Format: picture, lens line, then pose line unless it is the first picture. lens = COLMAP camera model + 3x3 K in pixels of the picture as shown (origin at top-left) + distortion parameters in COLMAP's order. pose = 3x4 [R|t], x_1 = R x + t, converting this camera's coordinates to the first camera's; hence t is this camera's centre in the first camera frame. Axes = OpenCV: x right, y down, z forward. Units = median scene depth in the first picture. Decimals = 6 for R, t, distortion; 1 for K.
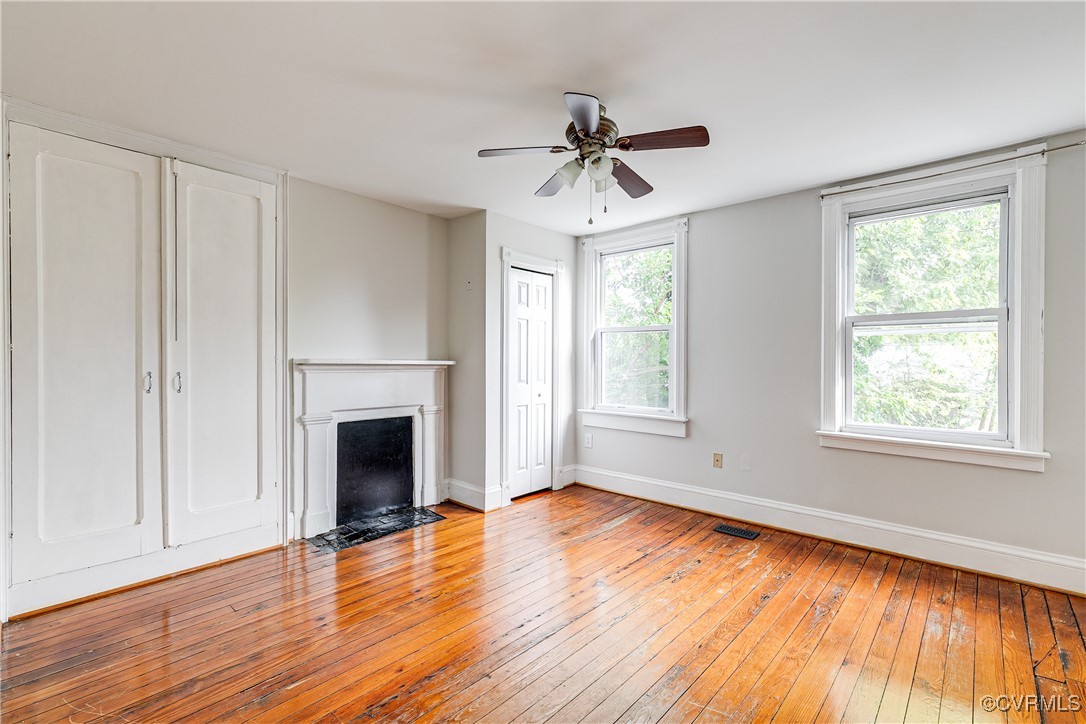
lens RADIAL K [[490.5, 0, 568.1], [0, 490.5, 362.3], [0, 0, 1]] dist [0.002011, -0.000248]
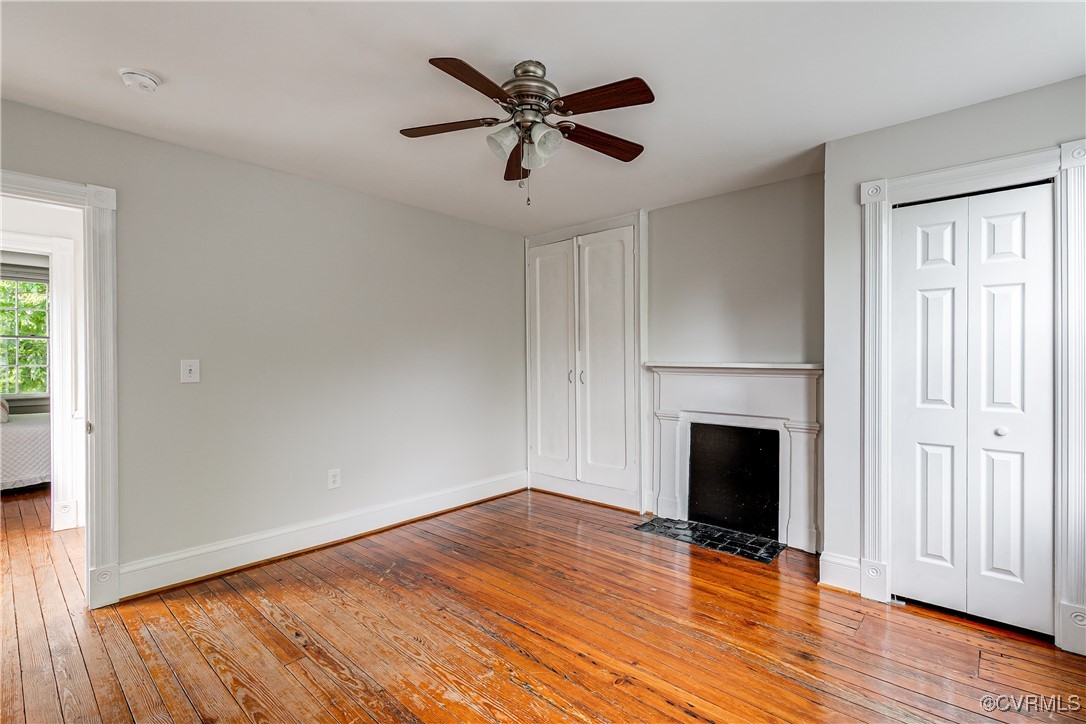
lens RADIAL K [[502.9, 0, 540.7], [0, 502.9, 363.9], [0, 0, 1]] dist [0.005787, -0.000689]
pose [[-0.042540, 0.000280, -0.999095, 0.545957], [-0.006251, 0.999980, 0.000547, -0.001141], [0.999075, 0.006268, -0.042538, 0.630301]]
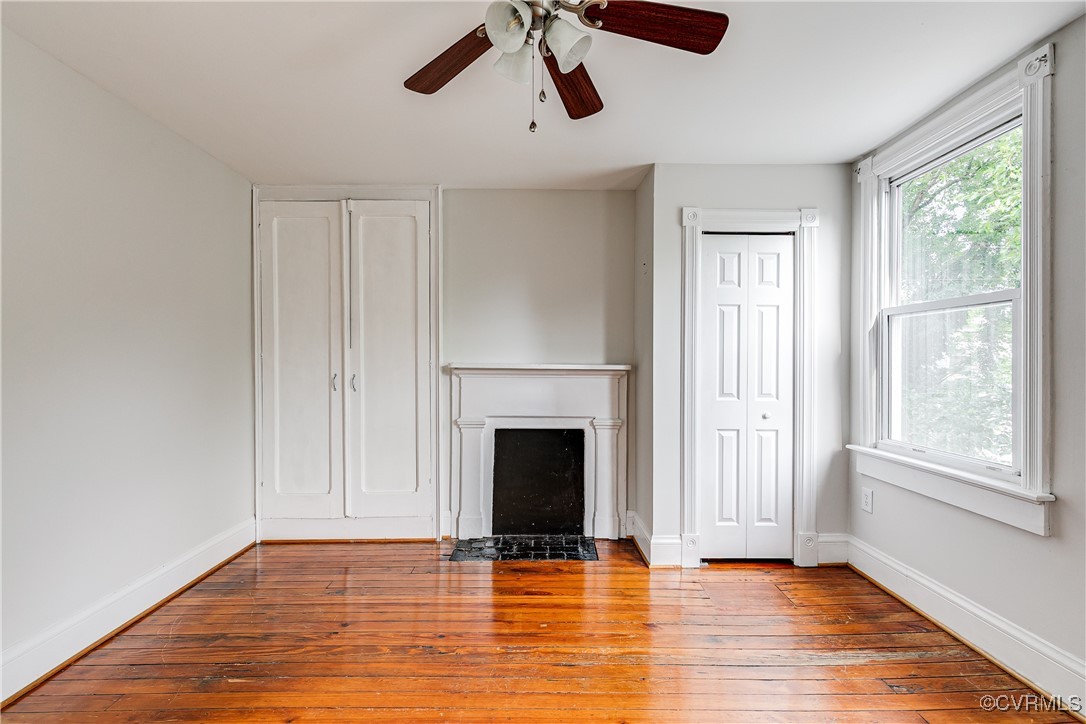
lens RADIAL K [[502.9, 0, 540.7], [0, 502.9, 363.9], [0, 0, 1]] dist [0.005787, -0.000689]
pose [[0.648541, -0.002456, -0.761176, 0.304184], [-0.002970, 0.999979, -0.005757, 0.000320], [0.761174, 0.005995, 0.648520, 0.367131]]
